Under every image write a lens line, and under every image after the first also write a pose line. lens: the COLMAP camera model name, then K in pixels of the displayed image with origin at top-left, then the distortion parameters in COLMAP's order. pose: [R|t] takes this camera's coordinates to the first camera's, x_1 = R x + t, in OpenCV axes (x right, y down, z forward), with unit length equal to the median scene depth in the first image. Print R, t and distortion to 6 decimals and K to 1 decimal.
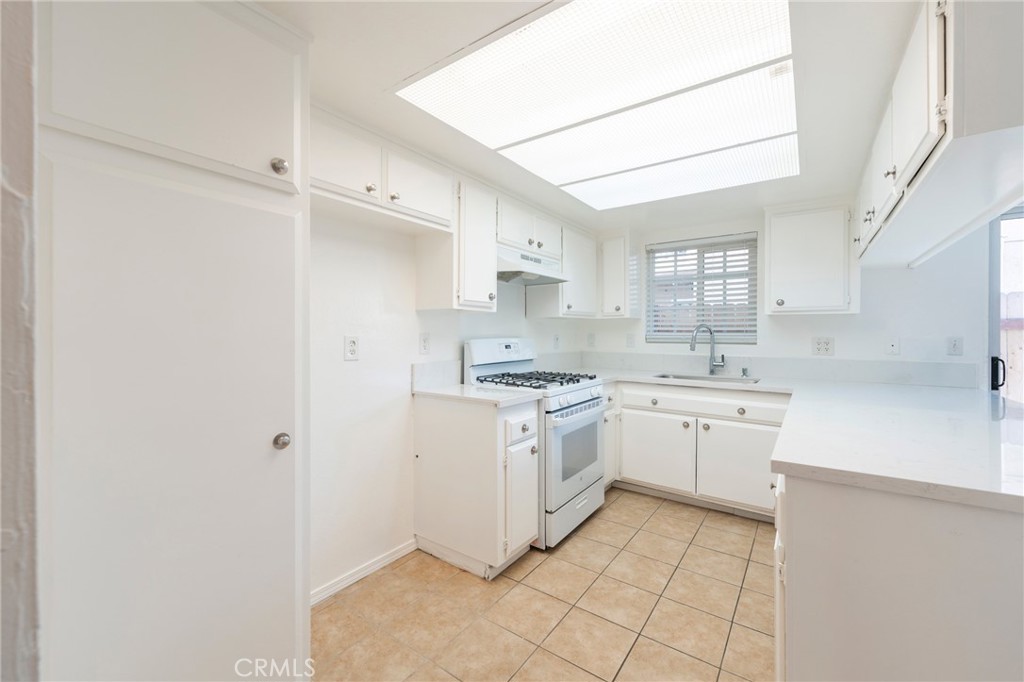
lens RADIAL K [[414.6, 0, 519.9], [0, 414.6, 334.0], [0, 0, 1]] dist [-0.002594, -0.001062]
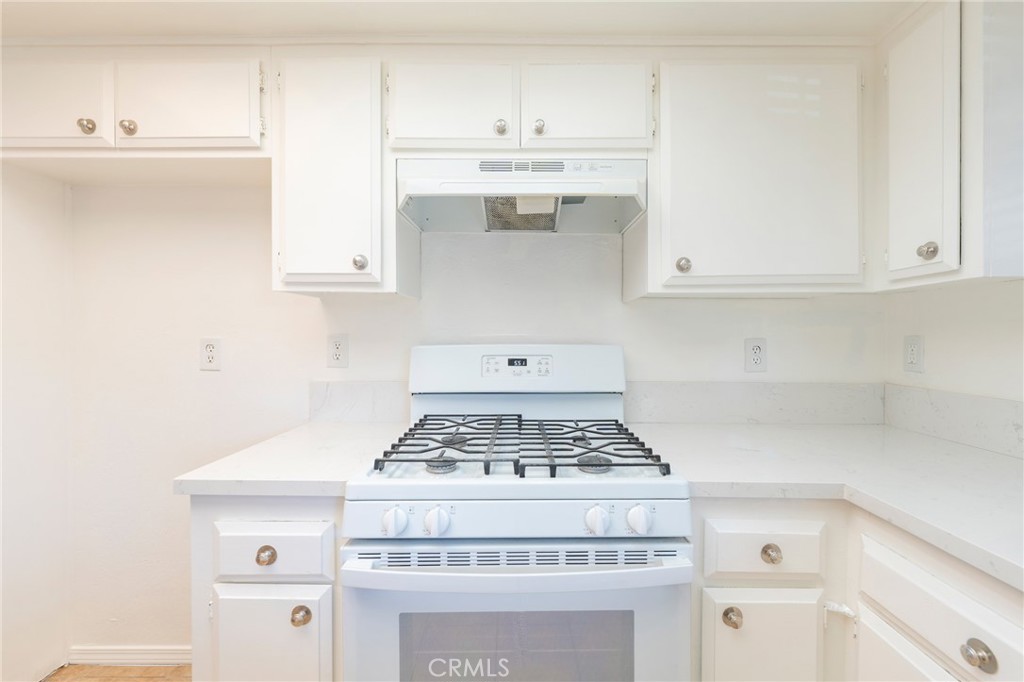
lens RADIAL K [[414.6, 0, 513.3], [0, 414.6, 342.9], [0, 0, 1]] dist [-0.002594, -0.001062]
pose [[0.570900, 0.019521, -0.820787, 0.427412], [-0.000069, 0.999718, 0.023729, -0.003890], [0.821020, -0.013490, 0.570741, 0.815074]]
